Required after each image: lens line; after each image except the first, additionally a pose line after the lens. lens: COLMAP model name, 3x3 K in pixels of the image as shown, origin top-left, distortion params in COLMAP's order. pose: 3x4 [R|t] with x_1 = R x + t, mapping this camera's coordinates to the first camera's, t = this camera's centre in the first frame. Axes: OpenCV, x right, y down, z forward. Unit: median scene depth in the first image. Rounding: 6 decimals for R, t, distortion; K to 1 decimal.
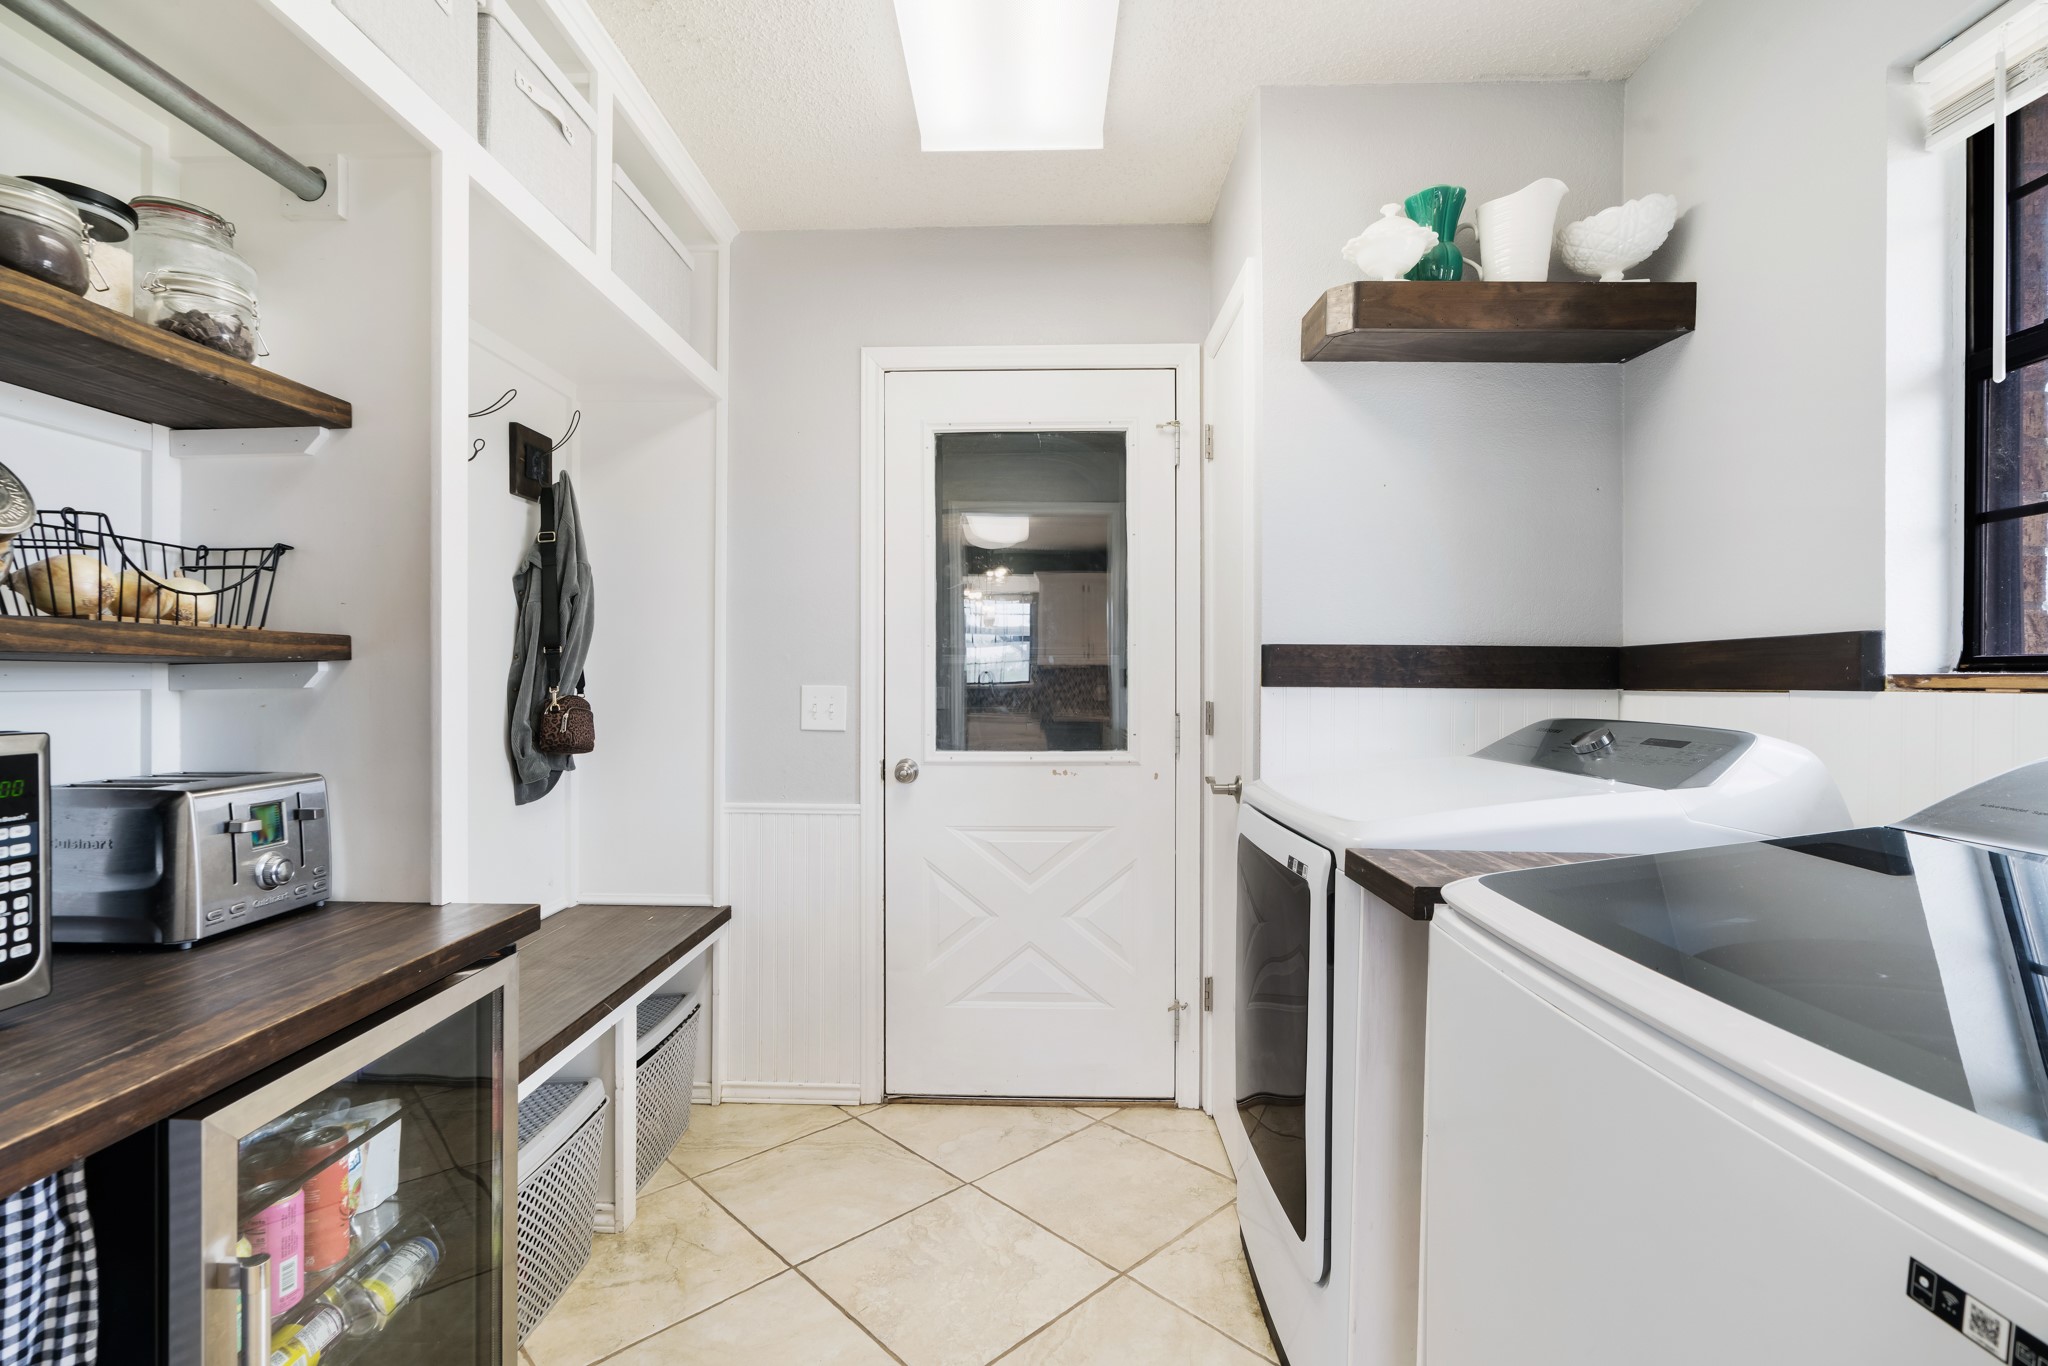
lens RADIAL K [[923.3, 0, 1024.0], [0, 923.3, 683.0], [0, 0, 1]] dist [-0.002783, -0.000200]
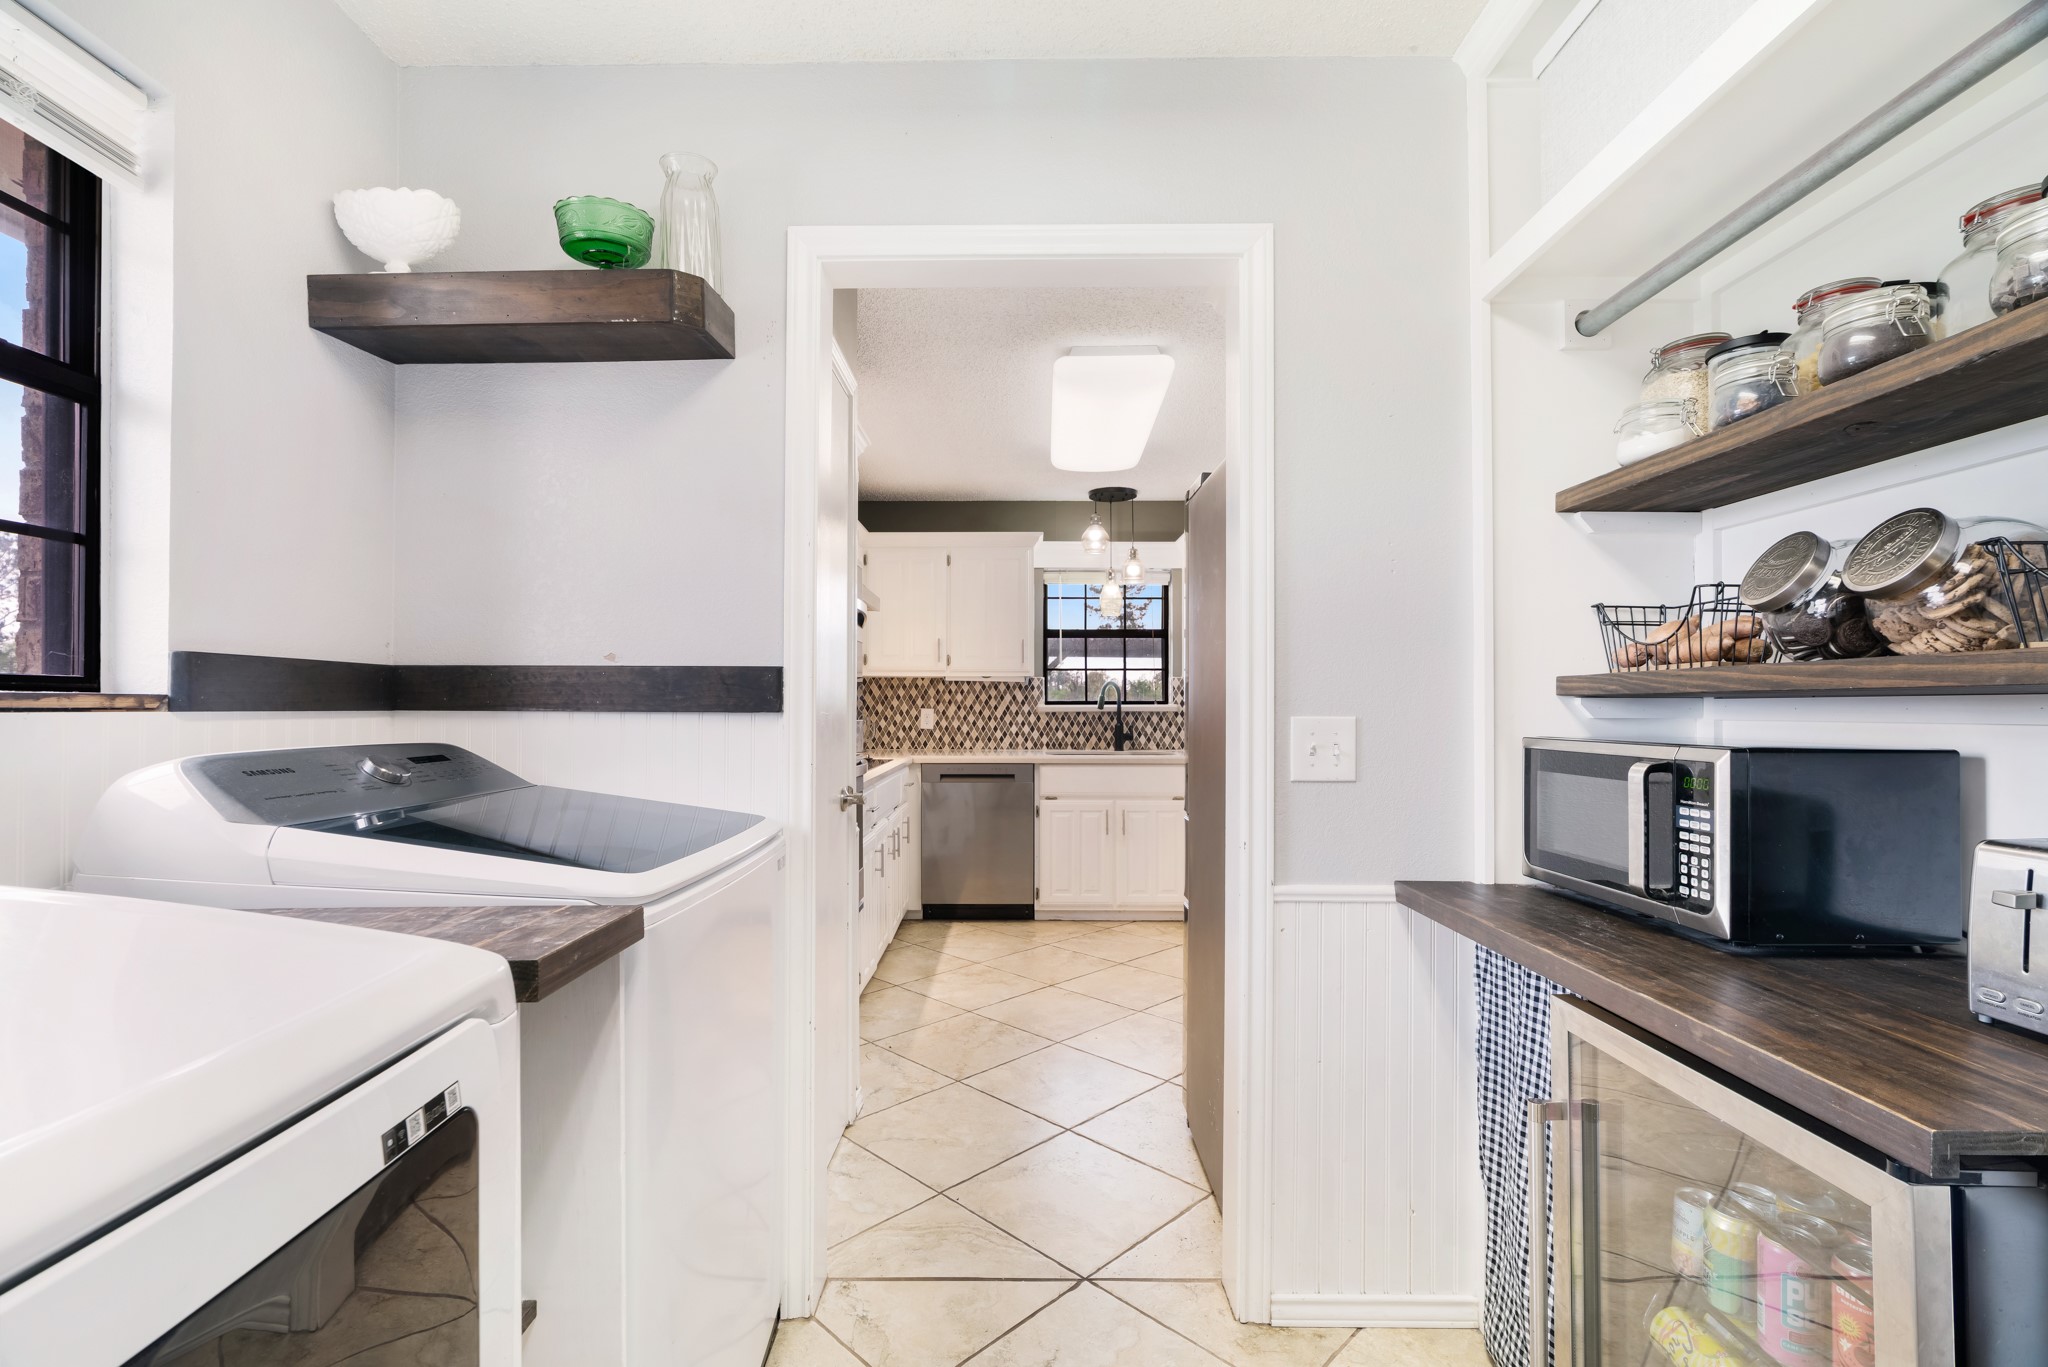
lens RADIAL K [[923.3, 0, 1024.0], [0, 923.3, 683.5], [0, 0, 1]] dist [-0.002783, -0.000200]
pose [[-0.999581, 0.003972, -0.028676, 0.039189], [0.004540, 0.999795, -0.019744, -0.023853], [0.028591, -0.019866, -0.999394, 2.434375]]
